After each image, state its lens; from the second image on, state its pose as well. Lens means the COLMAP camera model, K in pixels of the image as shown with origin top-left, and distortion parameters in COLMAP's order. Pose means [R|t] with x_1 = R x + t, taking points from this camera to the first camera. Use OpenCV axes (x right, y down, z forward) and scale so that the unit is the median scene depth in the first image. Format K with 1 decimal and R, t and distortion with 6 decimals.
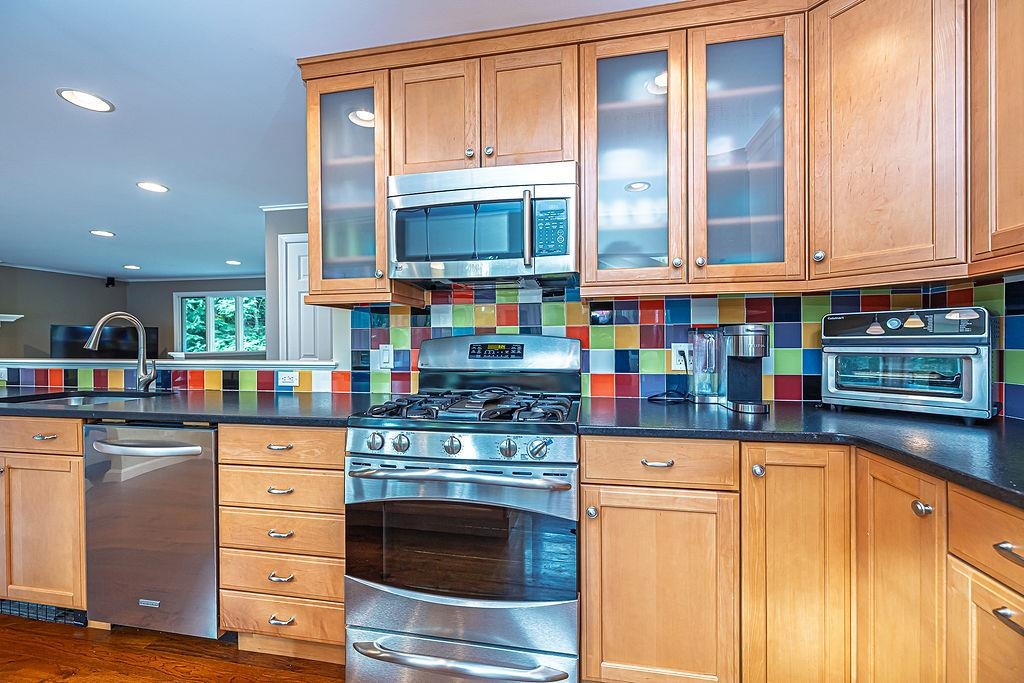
lens RADIAL K [[411.3, 0, 506.1], [0, 411.3, 340.3], [0, 0, 1]] dist [-0.000875, 0.000728]
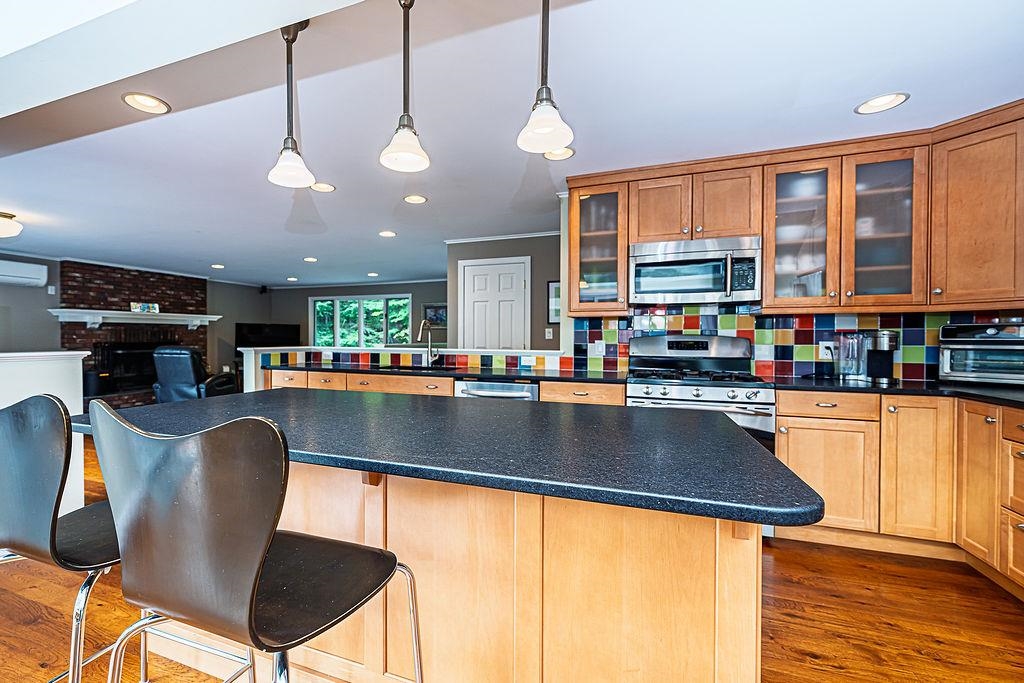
lens RADIAL K [[411.3, 0, 447.2], [0, 411.3, 339.3], [0, 0, 1]] dist [-0.000875, 0.000728]
pose [[0.968743, 0.007693, -0.247946, -0.676341], [-0.005634, 0.999944, 0.009013, -0.008893], [0.248001, -0.007334, 0.968732, -1.000791]]
